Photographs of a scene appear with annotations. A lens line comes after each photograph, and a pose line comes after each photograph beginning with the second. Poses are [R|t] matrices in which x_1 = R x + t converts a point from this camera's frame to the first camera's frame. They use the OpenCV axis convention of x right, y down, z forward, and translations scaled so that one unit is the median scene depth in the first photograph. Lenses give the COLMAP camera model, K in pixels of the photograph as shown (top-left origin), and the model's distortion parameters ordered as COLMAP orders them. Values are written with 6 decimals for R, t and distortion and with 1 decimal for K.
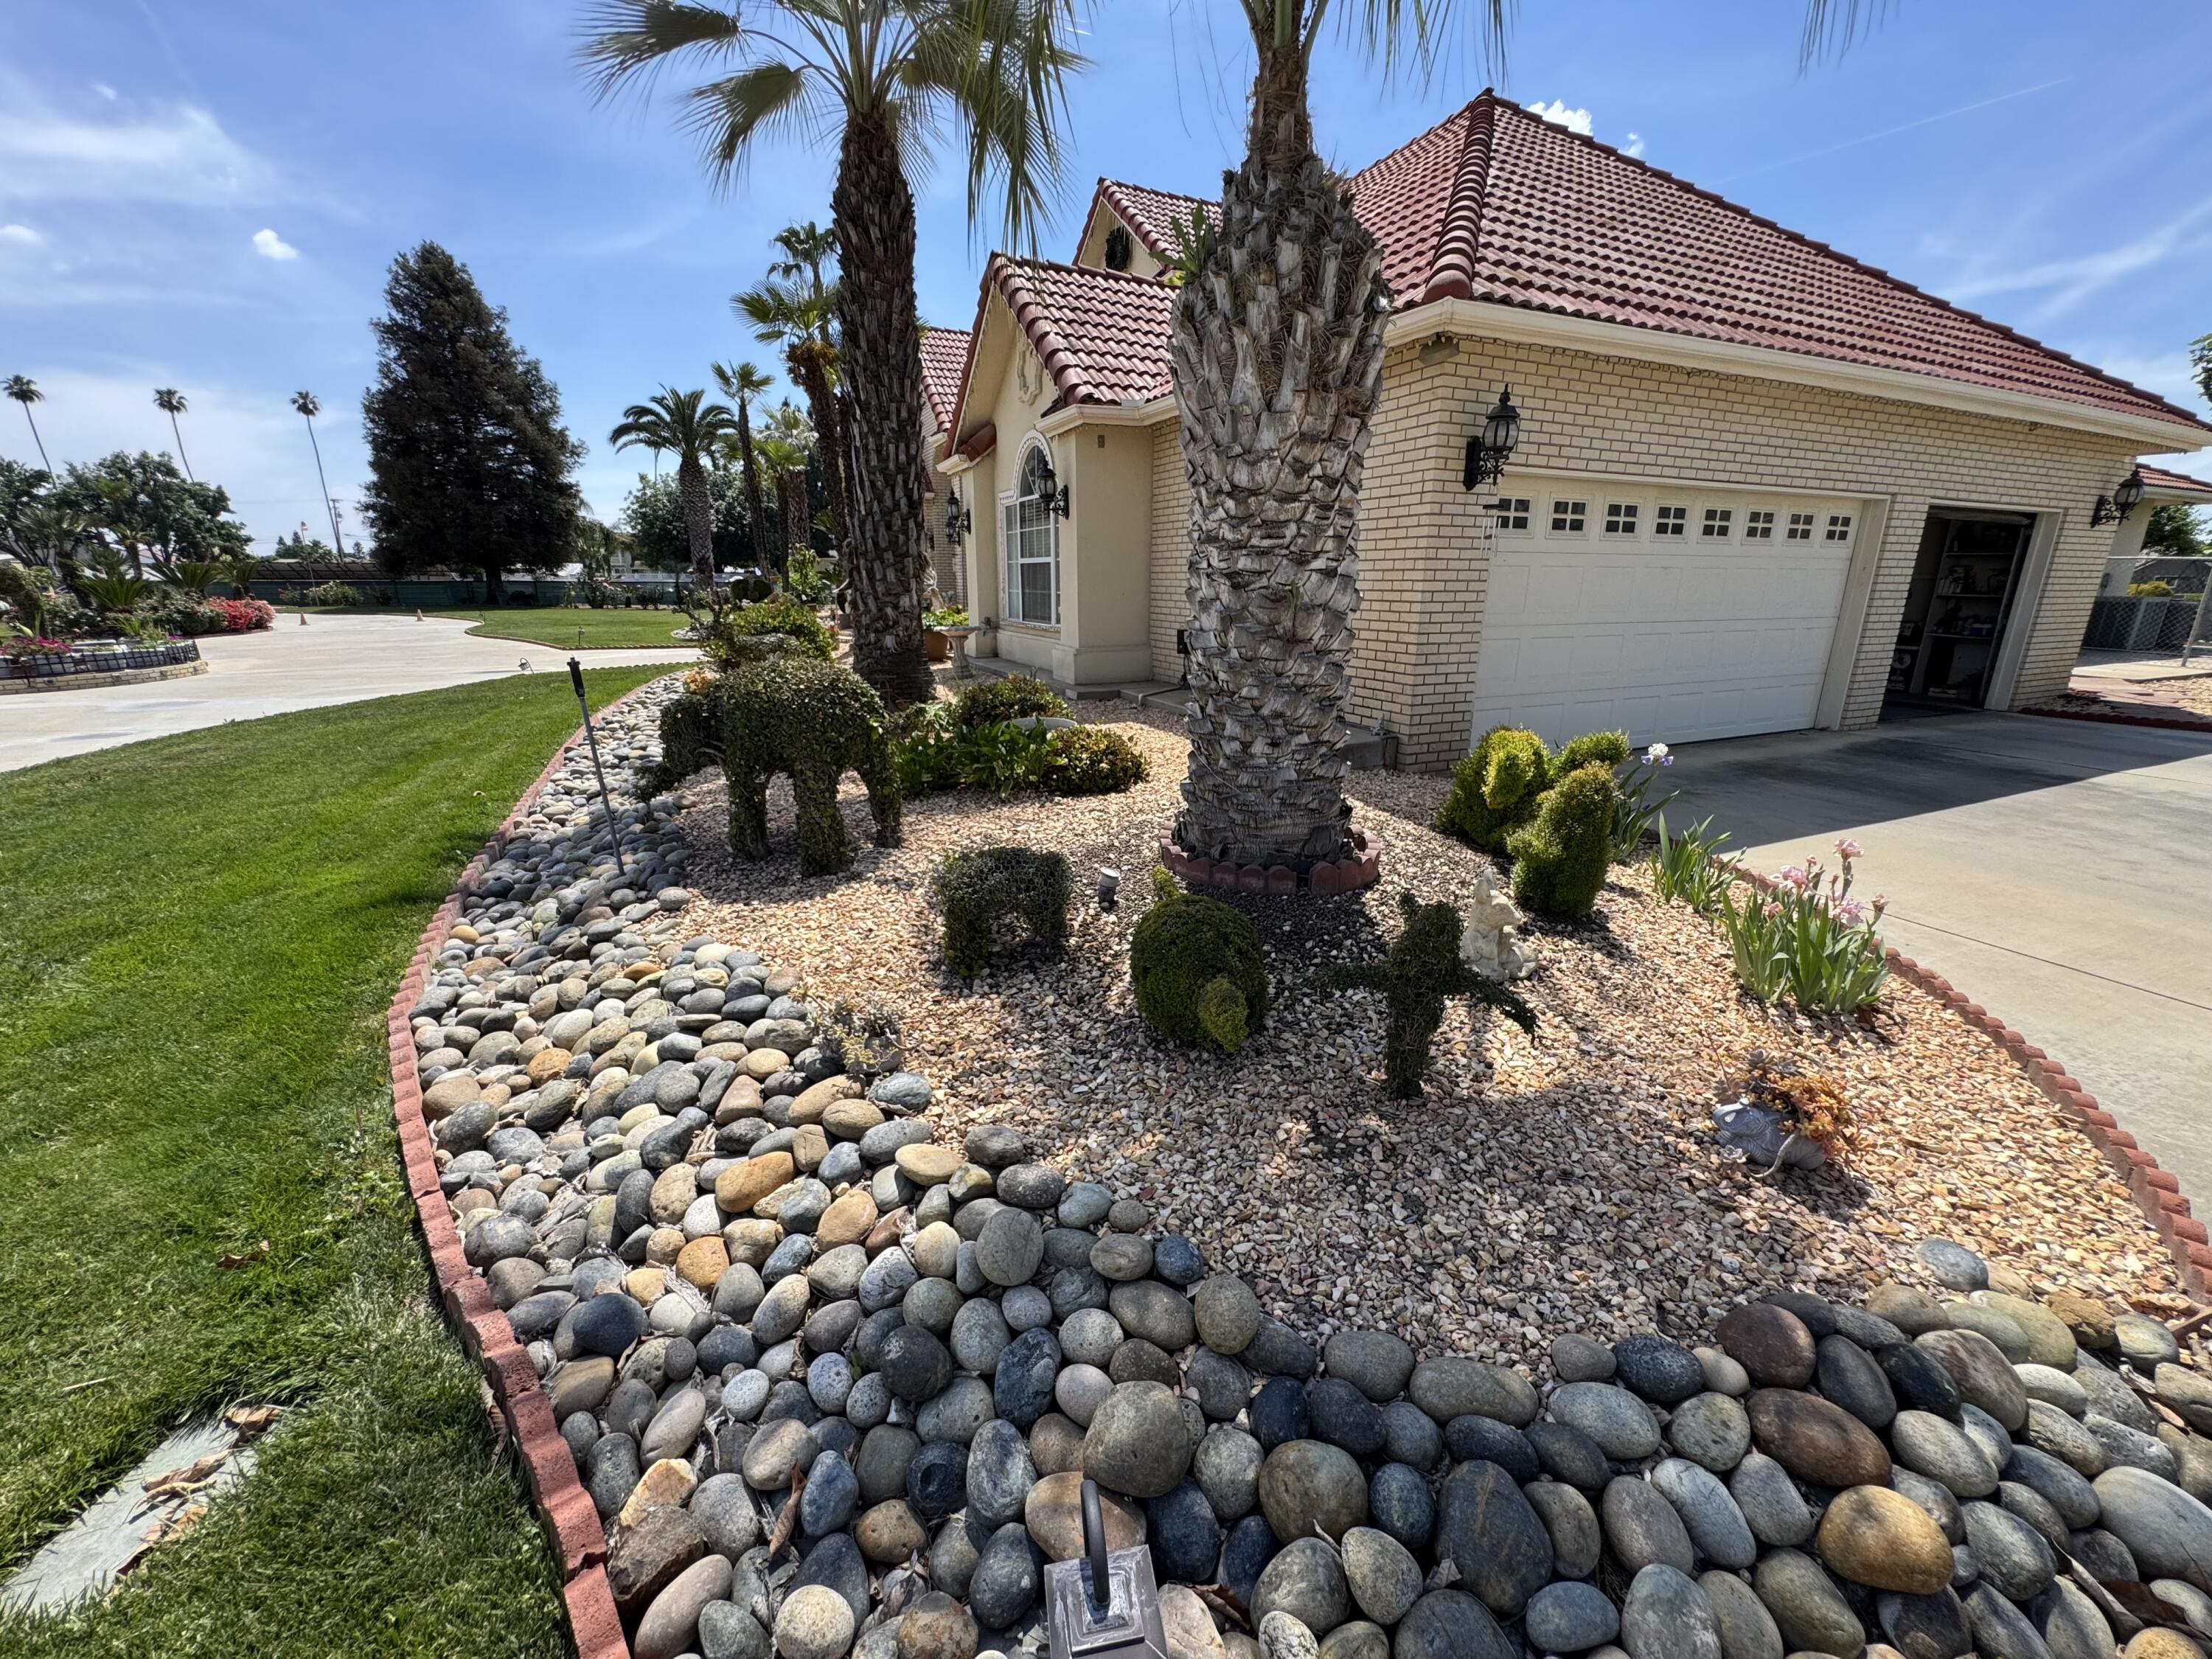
lens RADIAL K [[877.7, 0, 1106.4], [0, 877.7, 805.8], [0, 0, 1]] dist [0.000147, 0.000047]
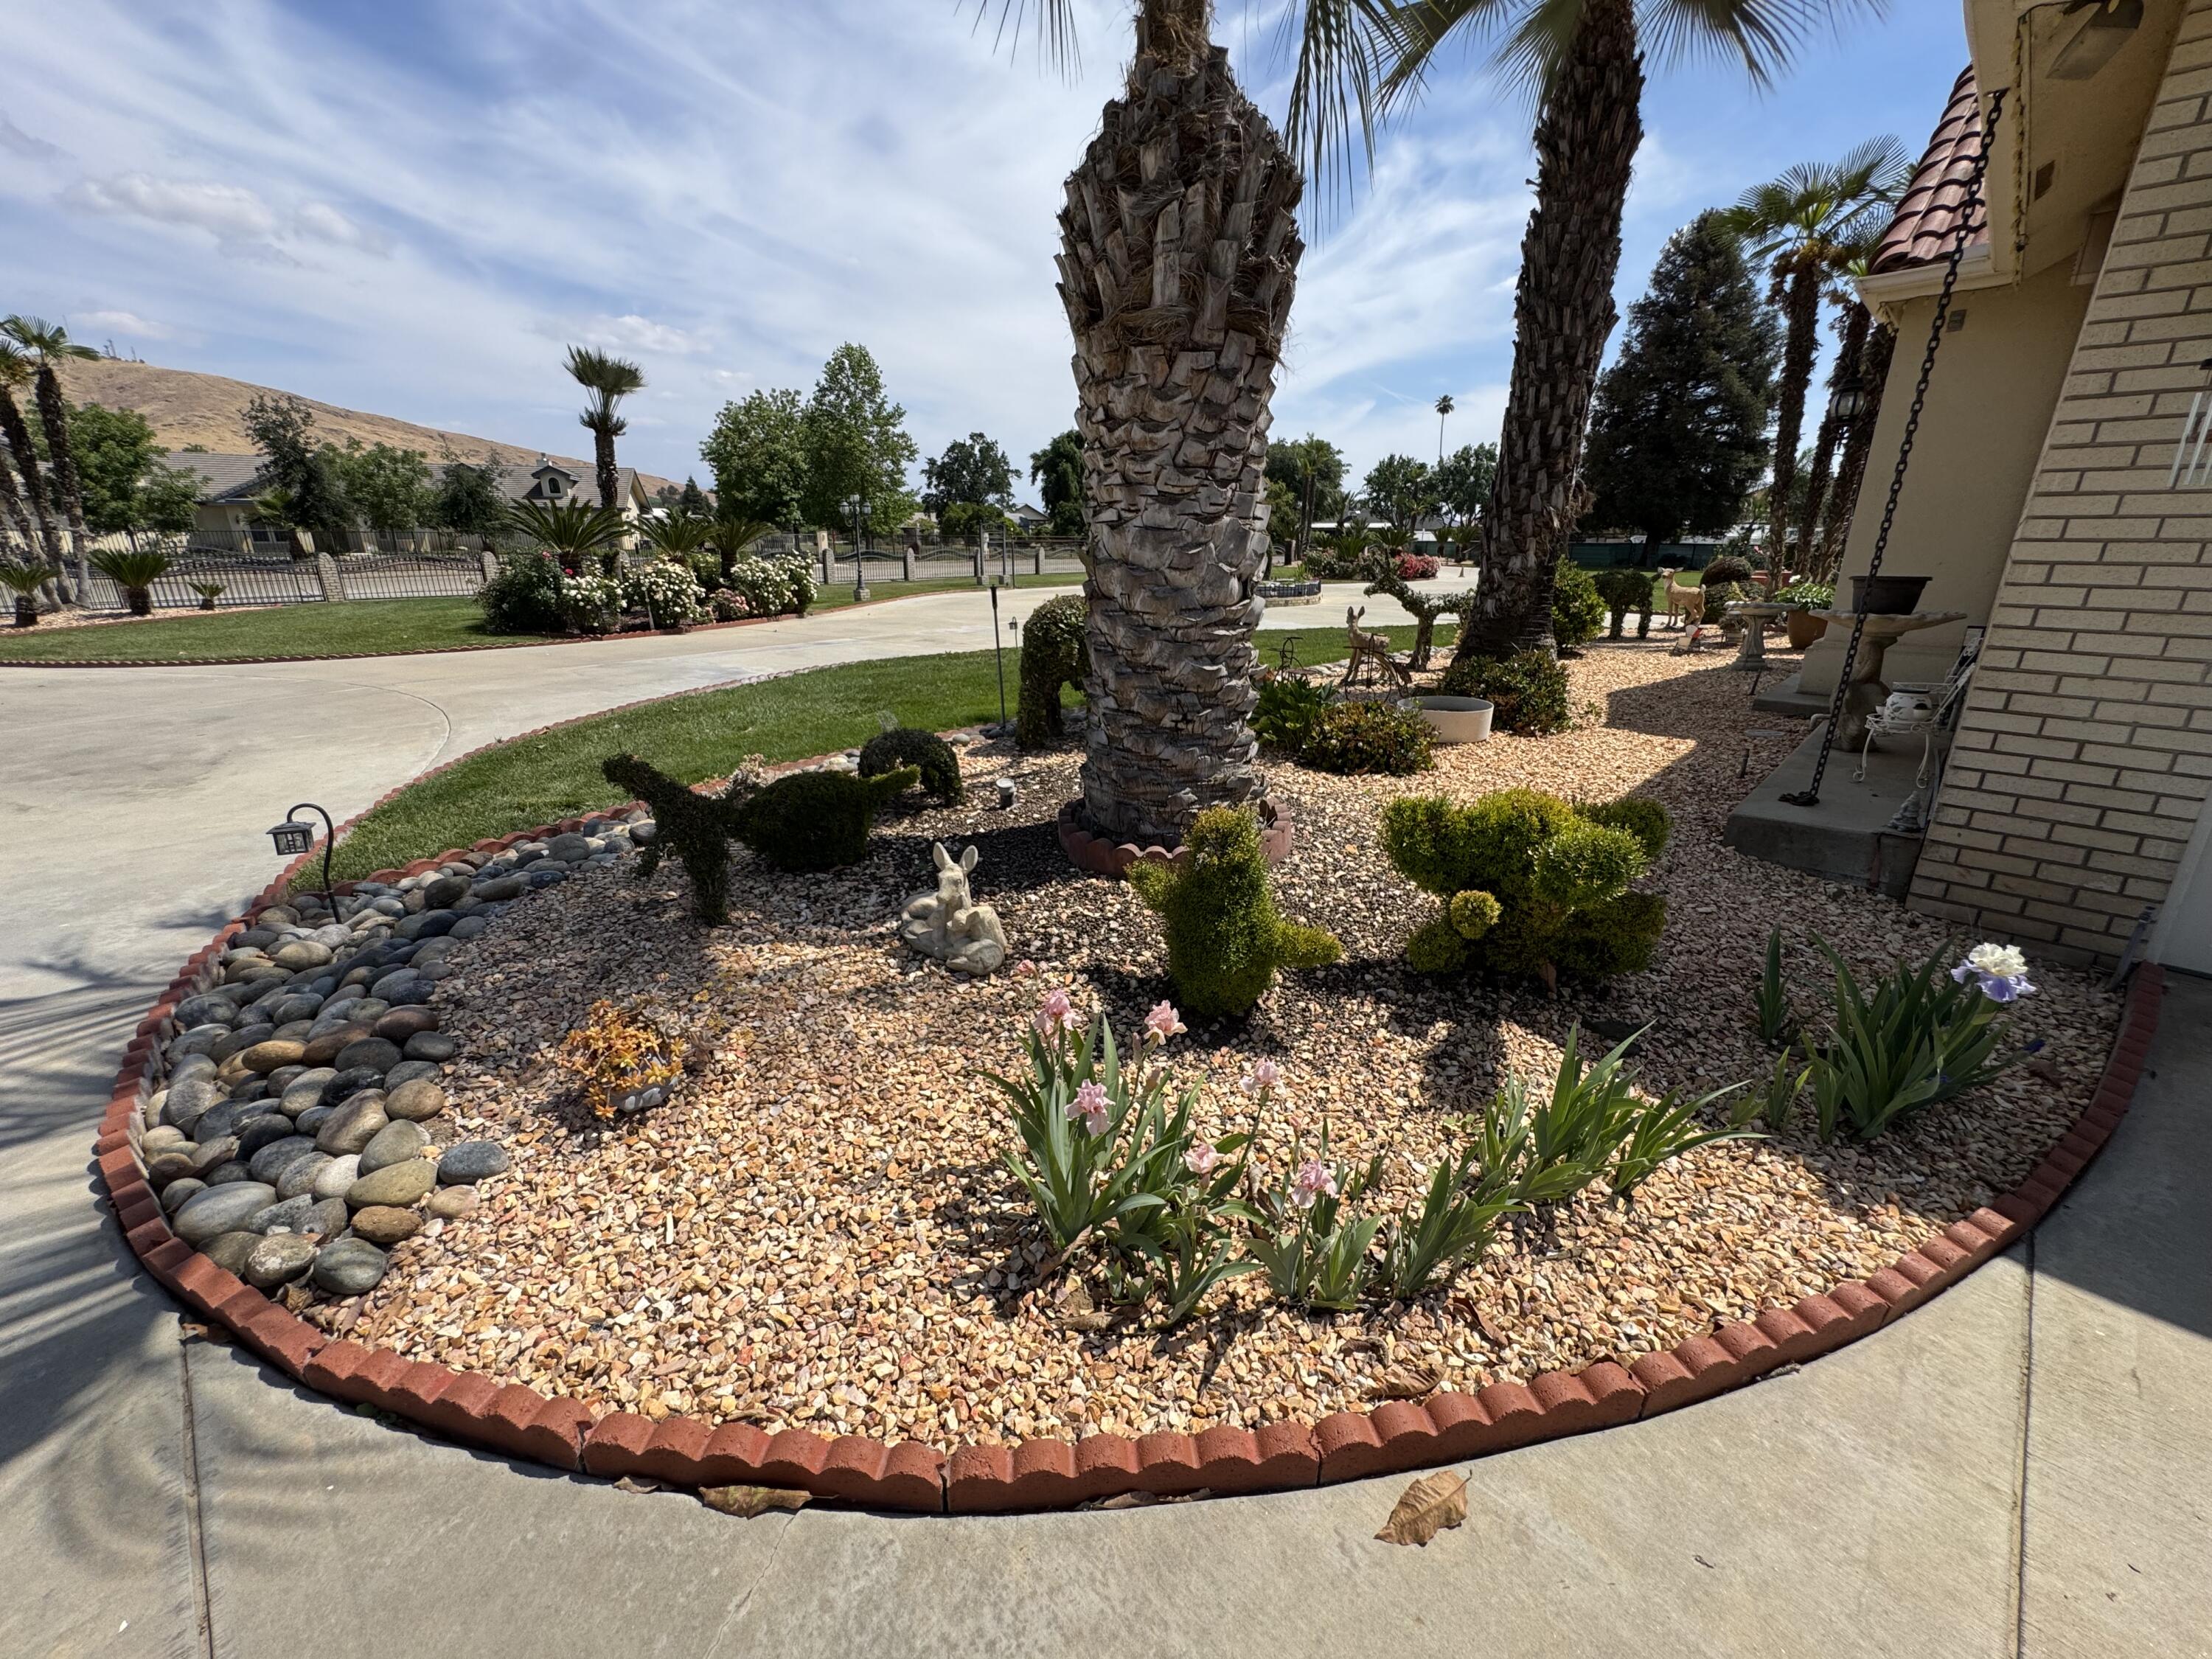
lens RADIAL K [[891.6, 0, 1112.8], [0, 891.6, 818.3], [0, 0, 1]] dist [-0.001215, -0.000203]
pose [[0.341071, 0.288562, -0.894652, 1.187744], [-0.247882, 0.945643, 0.210508, -0.170629], [0.906766, 0.149970, 0.394060, 0.676174]]
